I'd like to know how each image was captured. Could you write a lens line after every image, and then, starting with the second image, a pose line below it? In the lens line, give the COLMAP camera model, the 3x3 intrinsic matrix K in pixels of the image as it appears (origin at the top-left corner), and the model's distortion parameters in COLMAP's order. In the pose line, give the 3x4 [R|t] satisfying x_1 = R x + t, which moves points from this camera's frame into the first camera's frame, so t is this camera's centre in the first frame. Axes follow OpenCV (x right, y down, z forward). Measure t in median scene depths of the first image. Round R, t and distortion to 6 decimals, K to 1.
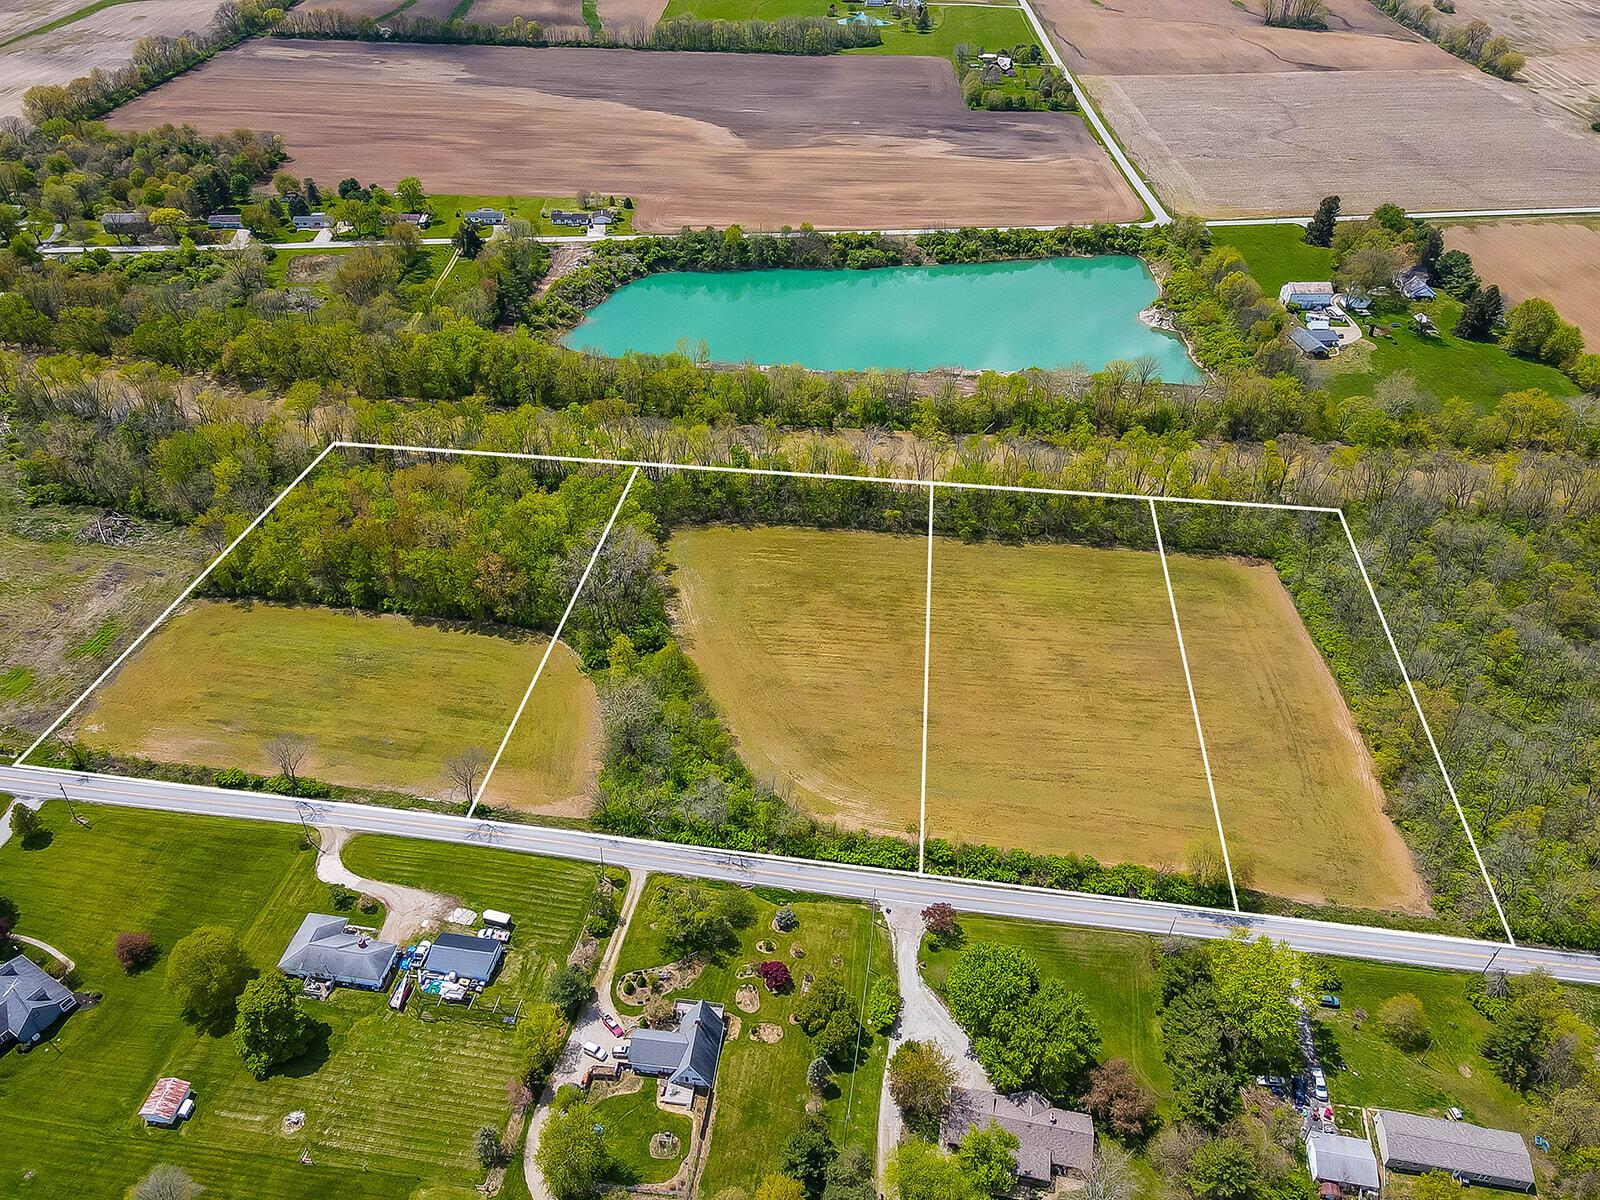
lens RADIAL K [[1144.0, 0, 797.8], [0, 1144.0, 600.1], [0, 0, 1]] dist [0.020755, 0.003432]
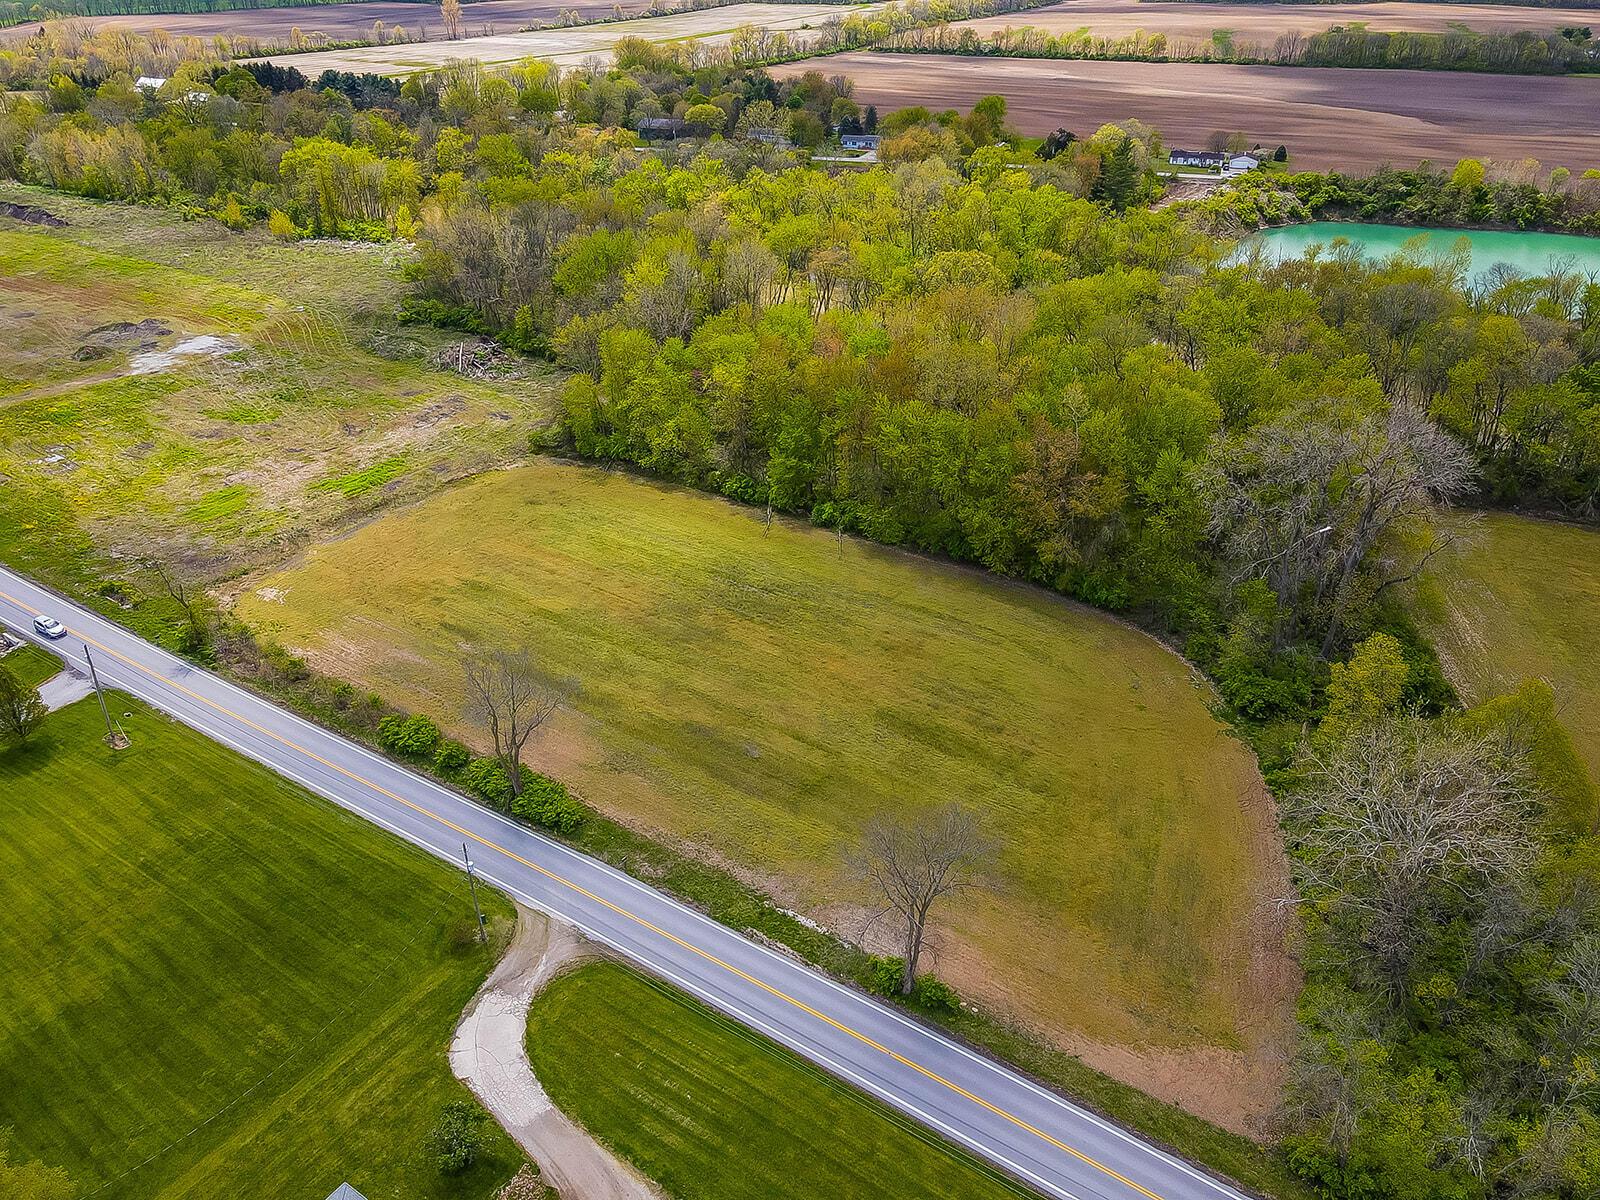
lens RADIAL K [[1156.5, 0, 803.6], [0, 1156.5, 601.0], [0, 0, 1]] dist [0.002606, 0.028698]
pose [[0.903988, 0.195216, -0.380389, -0.164410], [-0.241167, 0.967453, -0.076631, 0.084760], [0.353049, 0.161011, 0.921646, 0.527673]]
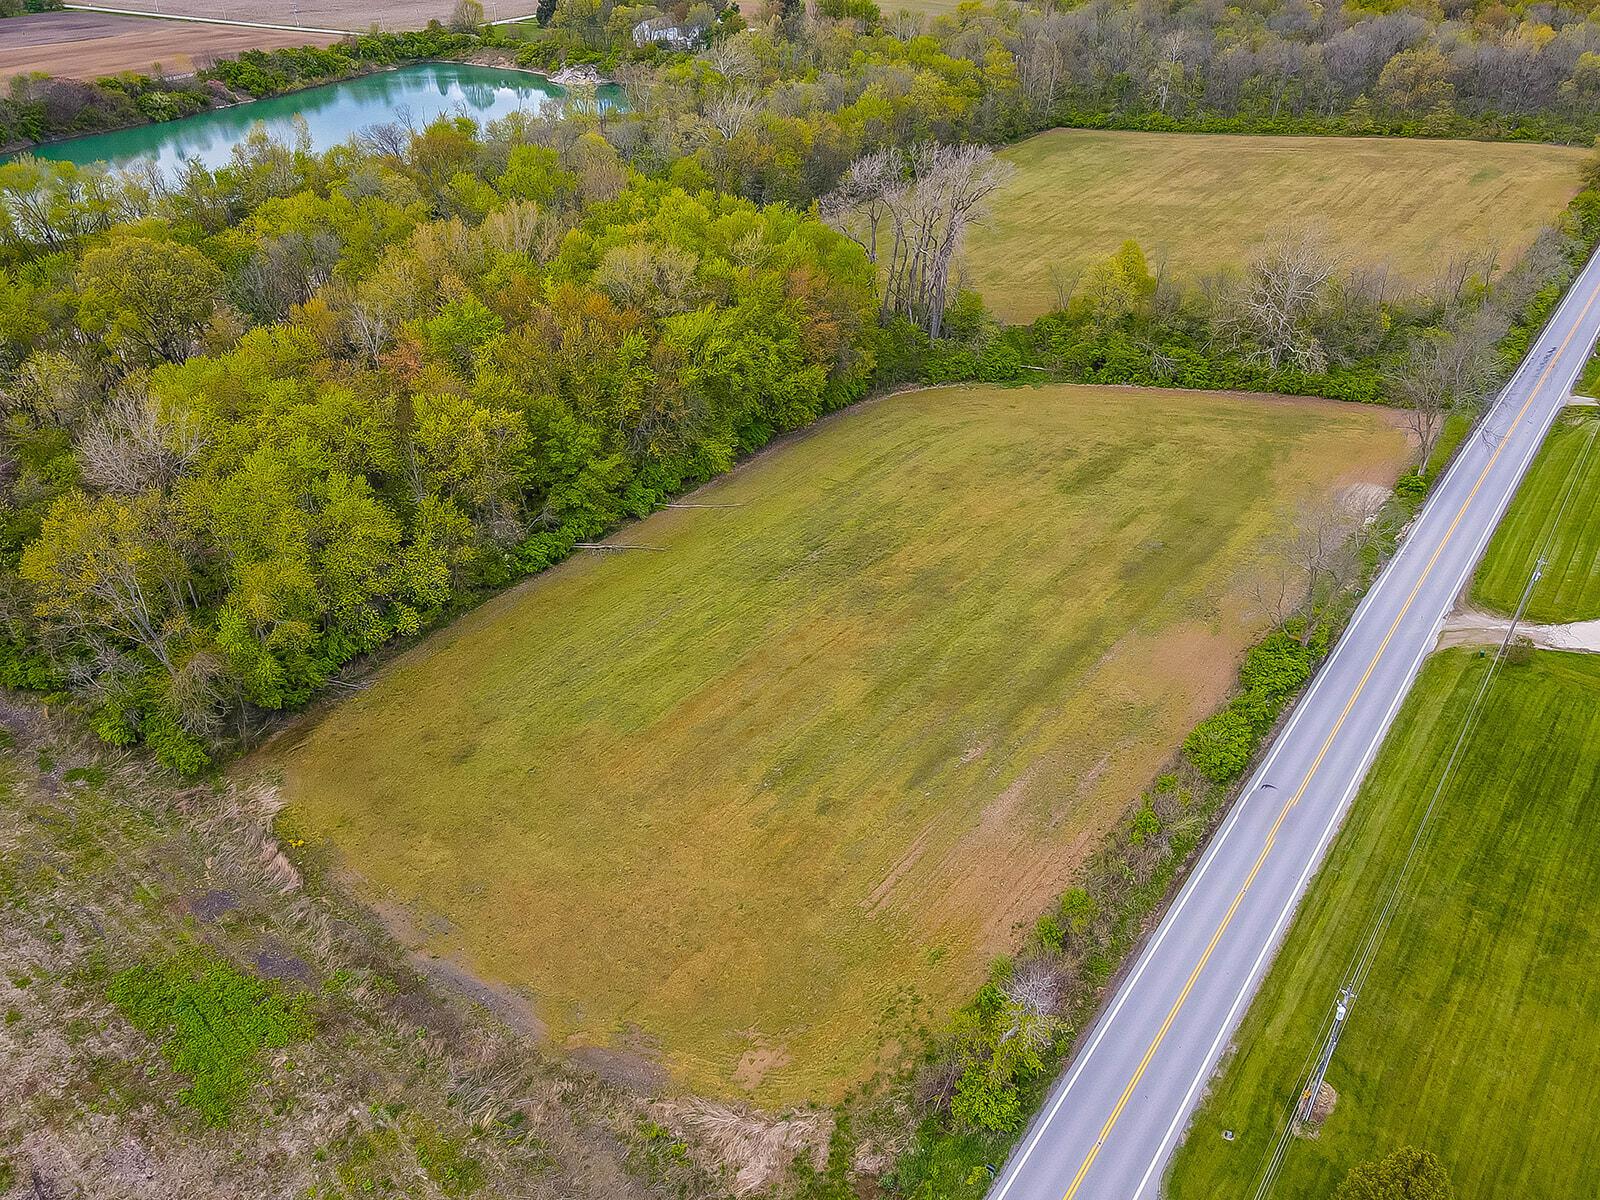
lens RADIAL K [[1141.8, 0, 800.0], [0, 1141.8, 600.0], [0, 0, 1]] dist [0.048442, -0.041380]
pose [[0.479318, -0.487051, 0.730093, -0.657240], [0.530014, 0.823694, 0.201530, -0.019791], [-0.699528, 0.290363, 0.652955, 0.701498]]
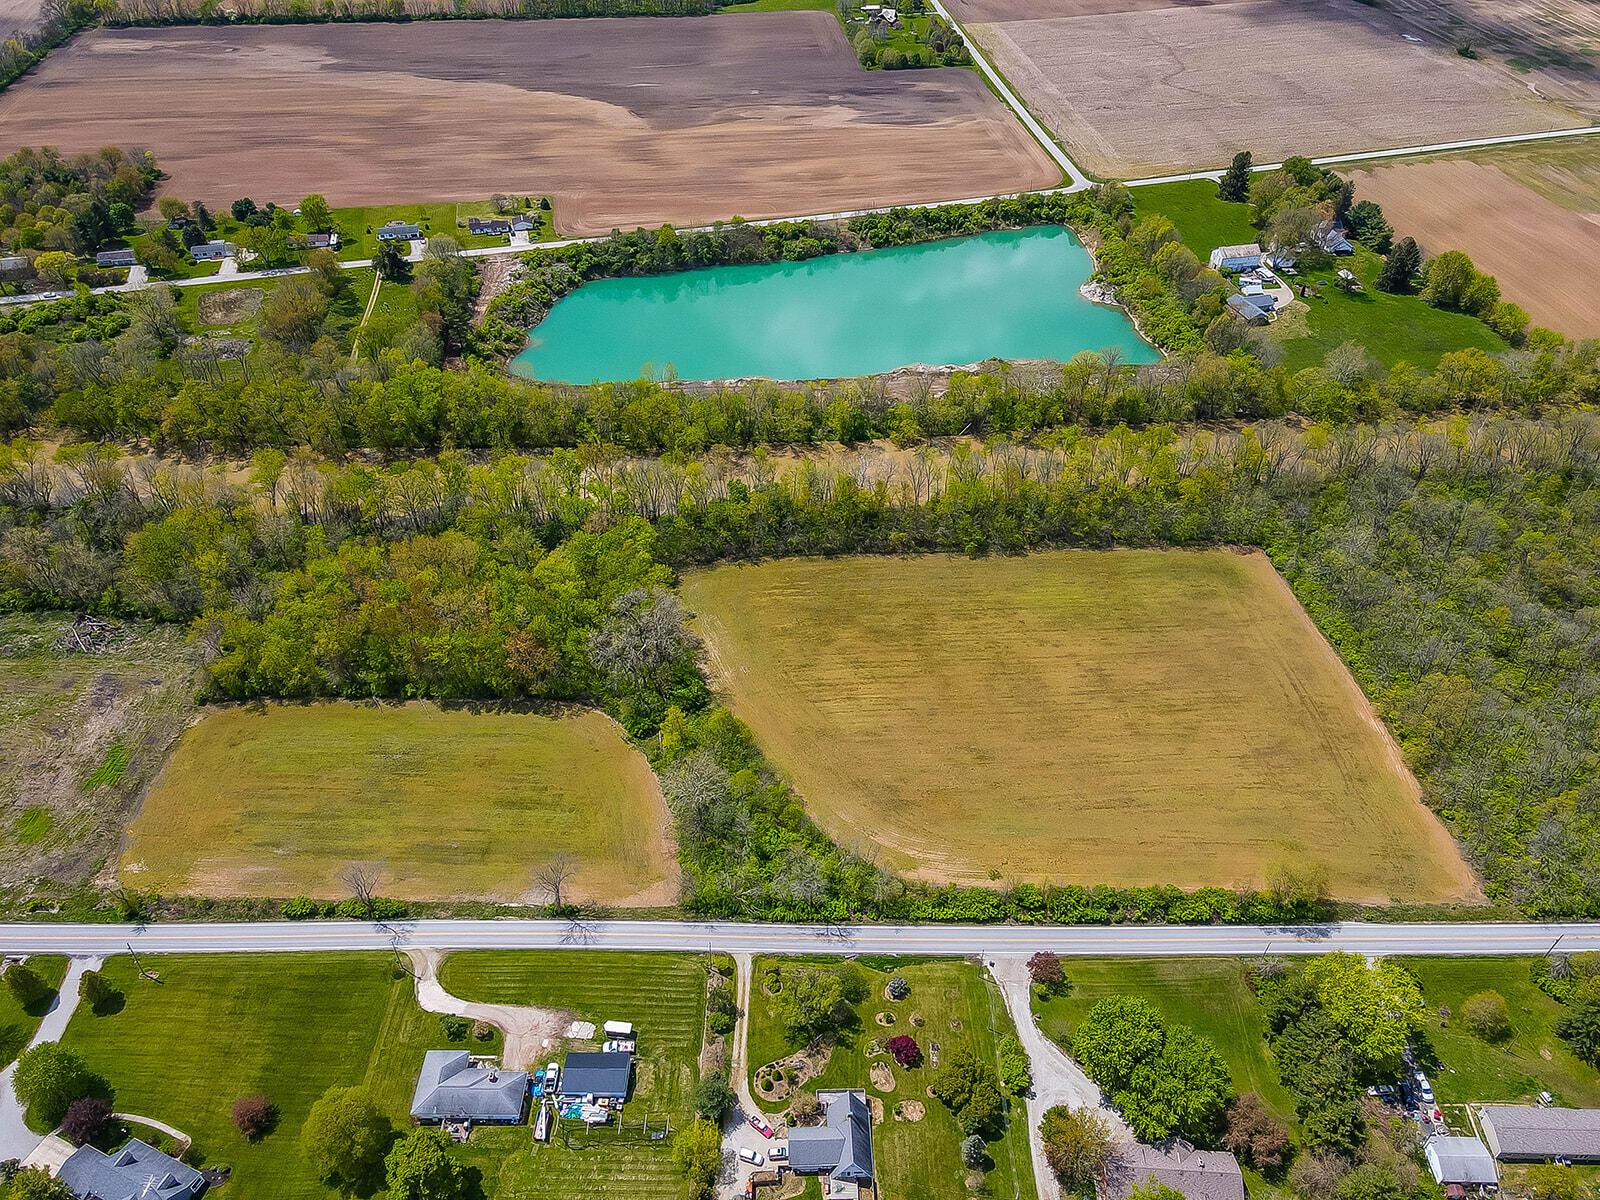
lens RADIAL K [[1139.6, 0, 798.7], [0, 1139.6, 602.6], [0, 0, 1]] dist [0.023420, -0.003509]
pose [[0.990071, -0.103529, 0.095086, -0.117522], [0.097684, 0.993144, 0.064213, -0.100985], [-0.101082, -0.054287, 0.993396, 0.010143]]
